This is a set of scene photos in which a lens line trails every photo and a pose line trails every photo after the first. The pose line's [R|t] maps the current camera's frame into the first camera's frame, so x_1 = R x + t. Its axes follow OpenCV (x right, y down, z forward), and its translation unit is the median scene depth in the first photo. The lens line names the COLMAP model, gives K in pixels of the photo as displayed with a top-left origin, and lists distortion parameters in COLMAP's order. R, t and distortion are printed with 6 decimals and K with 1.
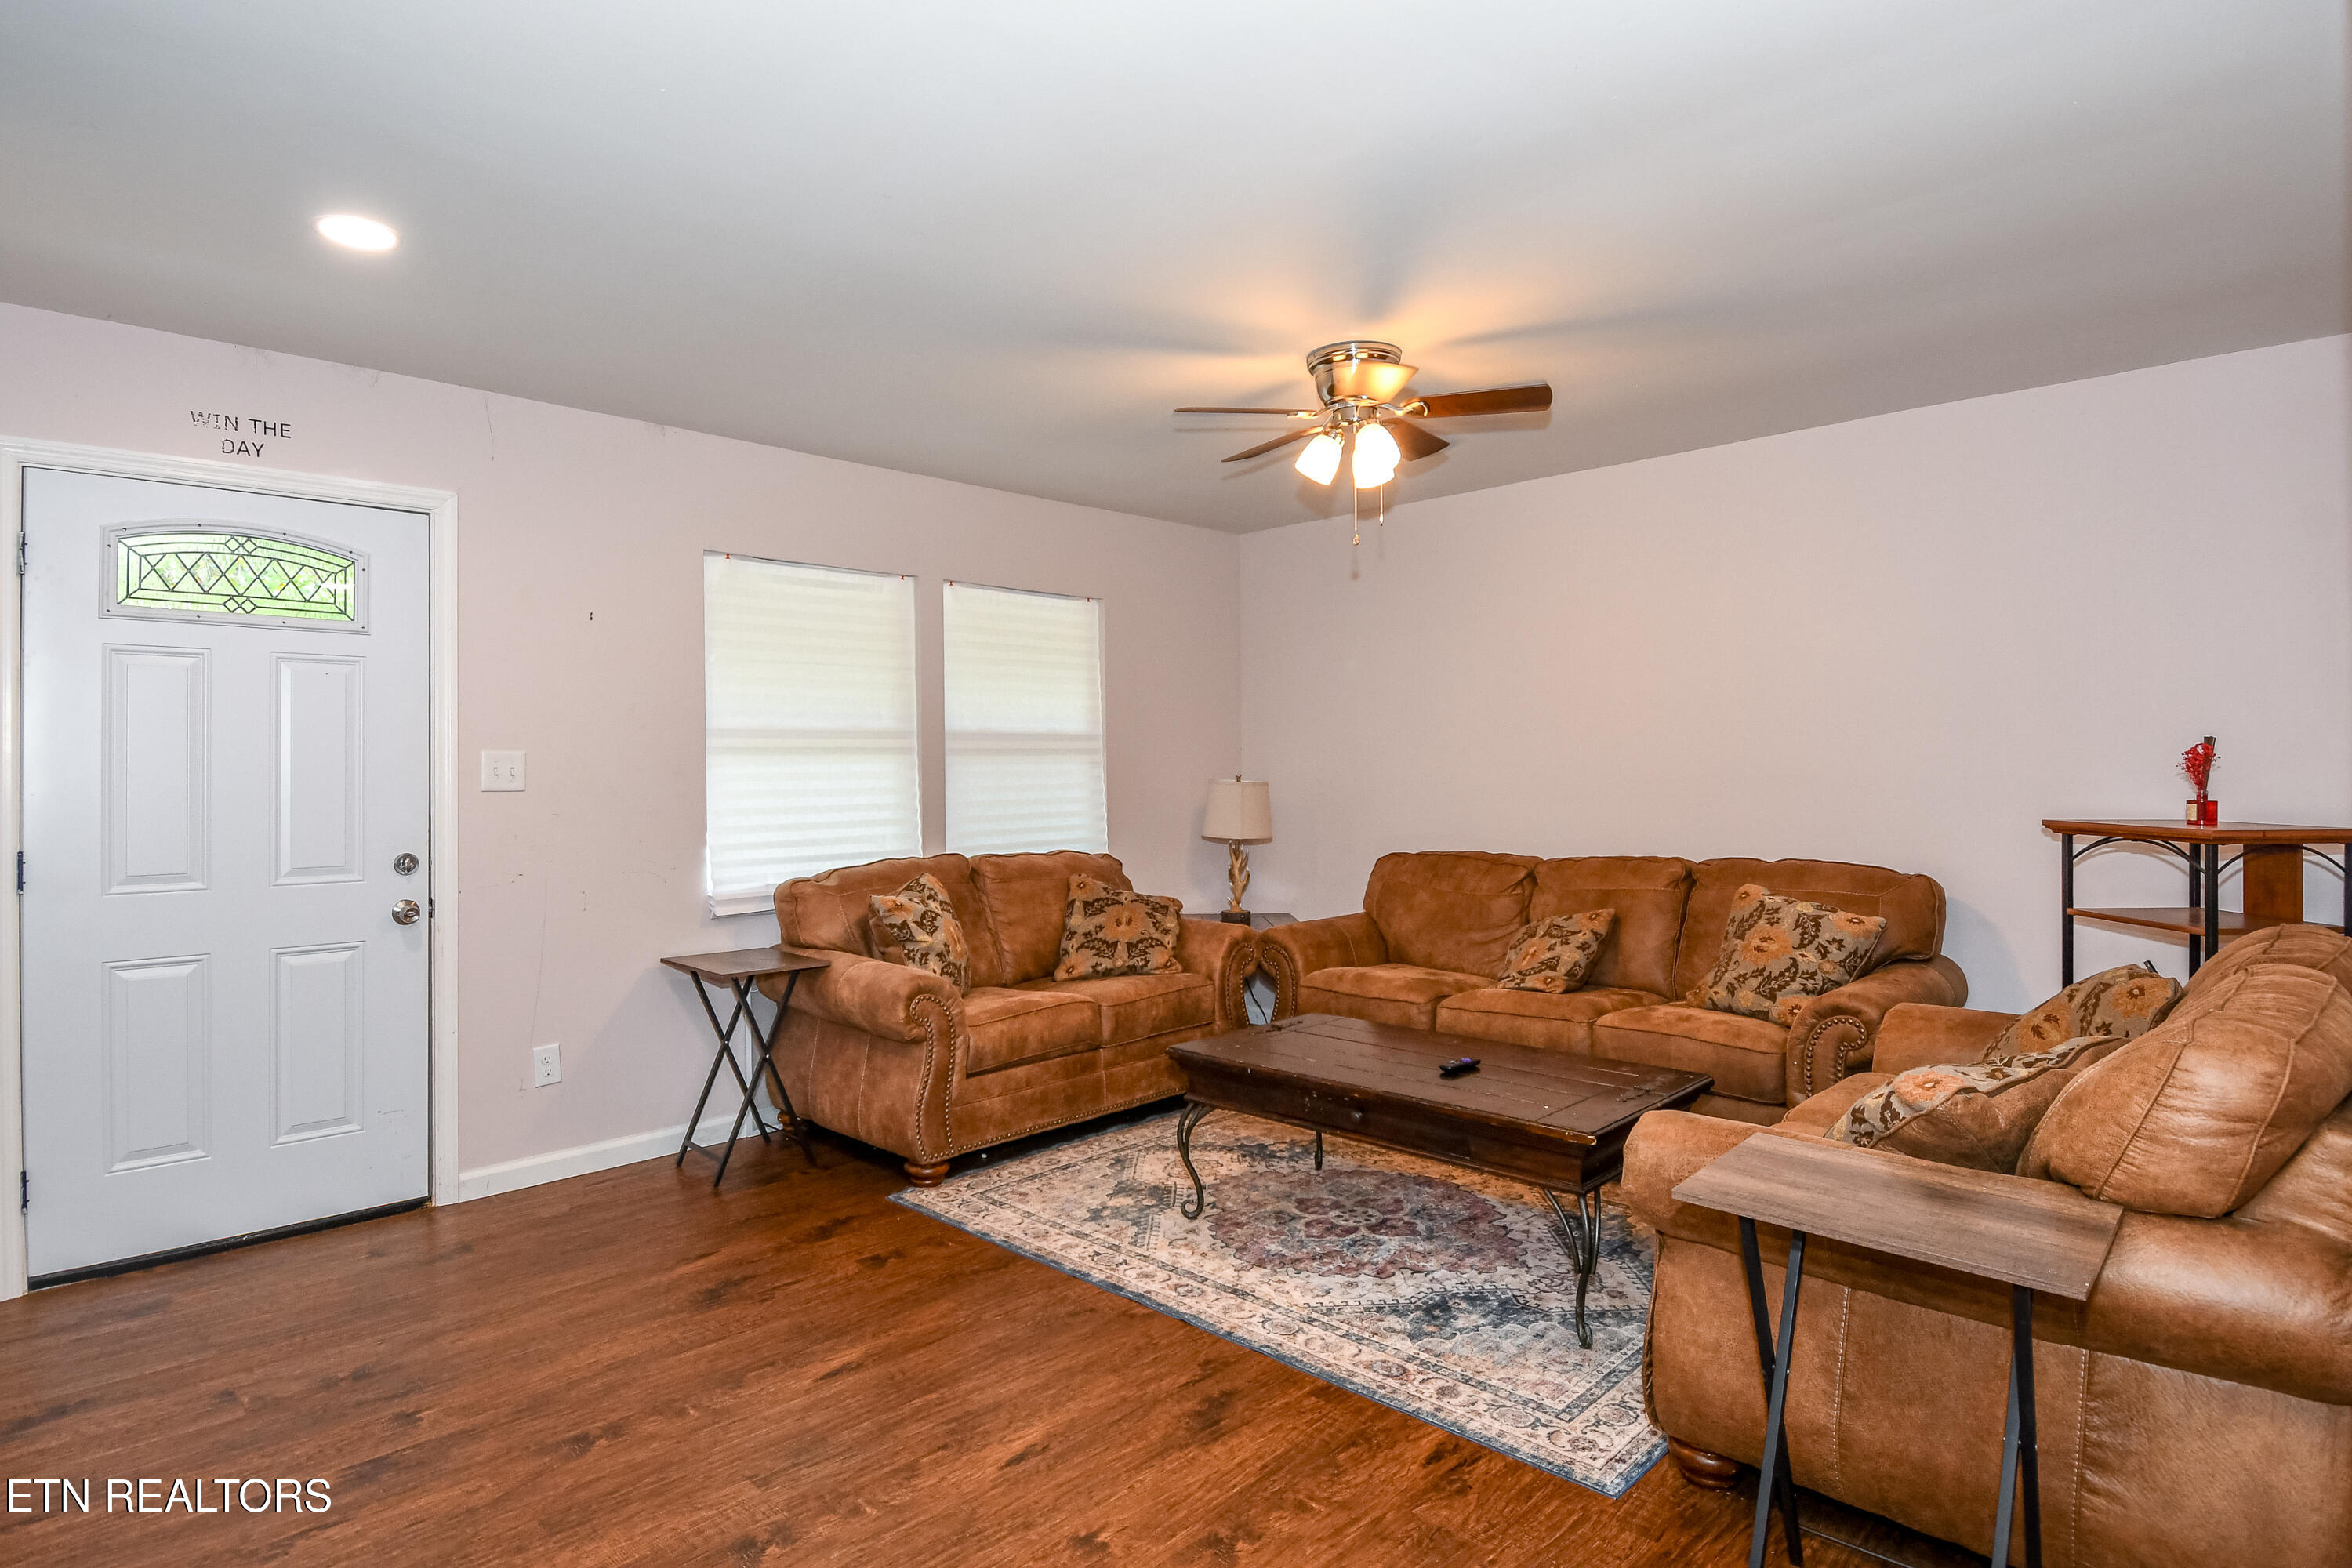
lens RADIAL K [[1238.4, 0, 1176.6], [0, 1238.4, 759.8], [0, 0, 1]] dist [0.000385, -0.000510]
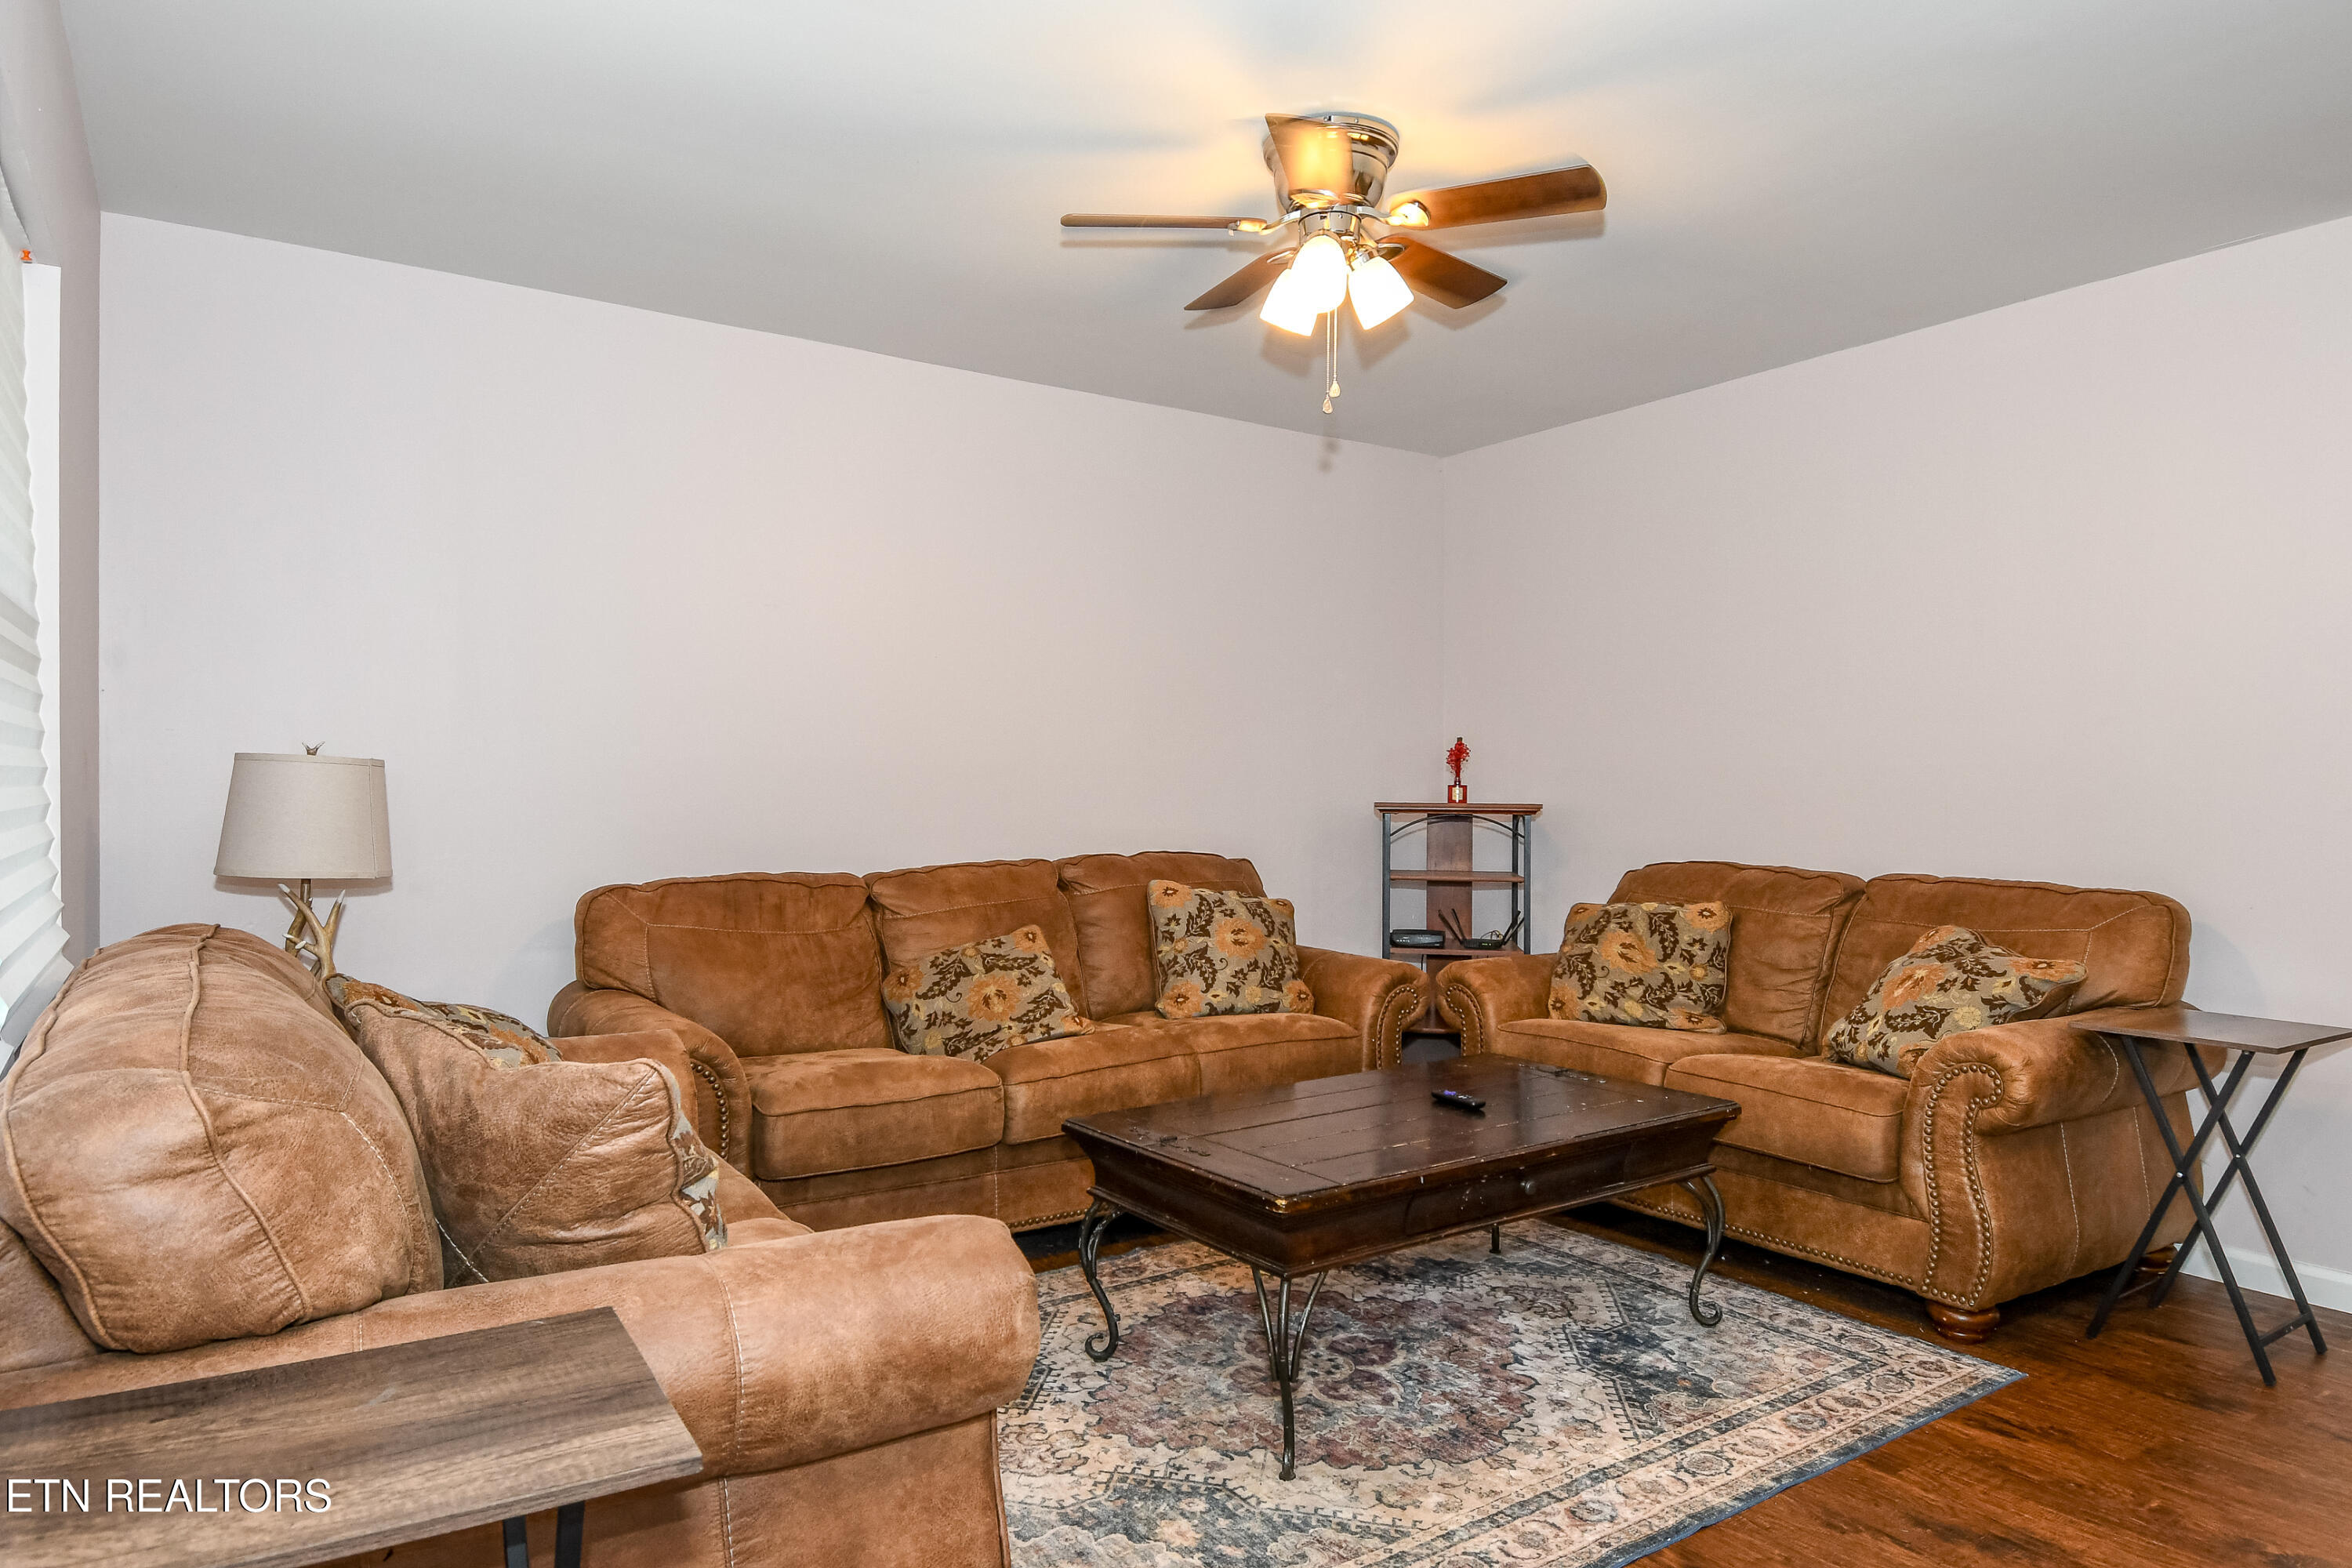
lens RADIAL K [[1404.5, 0, 1181.3], [0, 1404.5, 764.5], [0, 0, 1]] dist [0.073943, -0.060764]
pose [[0.207028, 0.014592, 0.978226, -0.736716], [-0.010715, 0.999863, -0.012647, 0.033399], [-0.978276, -0.007864, 0.207156, 0.976853]]
